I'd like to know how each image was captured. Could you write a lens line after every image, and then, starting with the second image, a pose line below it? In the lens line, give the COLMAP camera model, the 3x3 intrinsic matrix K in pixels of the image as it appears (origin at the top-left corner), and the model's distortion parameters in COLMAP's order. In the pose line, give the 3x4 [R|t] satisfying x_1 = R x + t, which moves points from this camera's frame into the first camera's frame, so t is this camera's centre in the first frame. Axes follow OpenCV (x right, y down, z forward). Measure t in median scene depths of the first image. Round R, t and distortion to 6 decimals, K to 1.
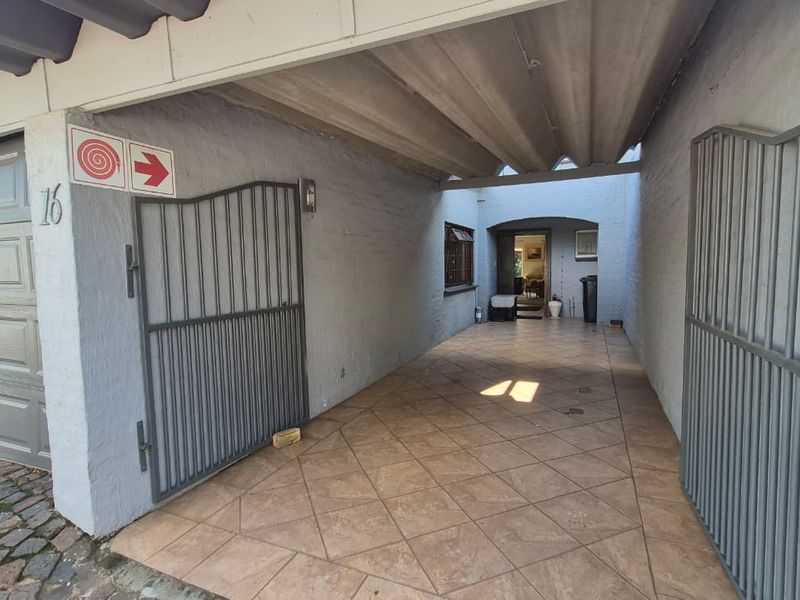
lens RADIAL K [[430.3, 0, 400.0], [0, 430.3, 300.0], [0, 0, 1]] dist [-0.003971, -0.009129]
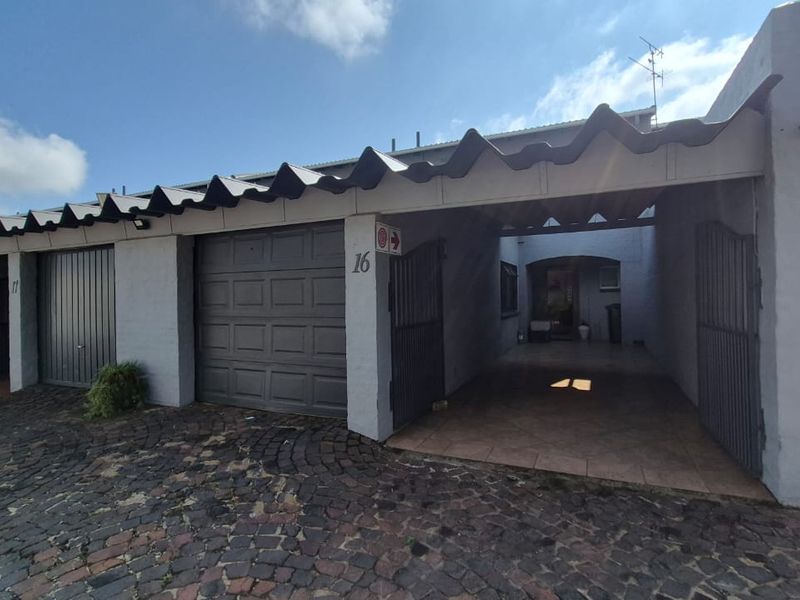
lens RADIAL K [[430.3, 0, 400.0], [0, 430.3, 300.0], [0, 0, 1]] dist [-0.003971, -0.009129]
pose [[0.999915, -0.001827, -0.012890, -0.186266], [0.000872, 0.997279, -0.073709, 0.027172], [0.012989, 0.073692, 0.997196, -0.273740]]
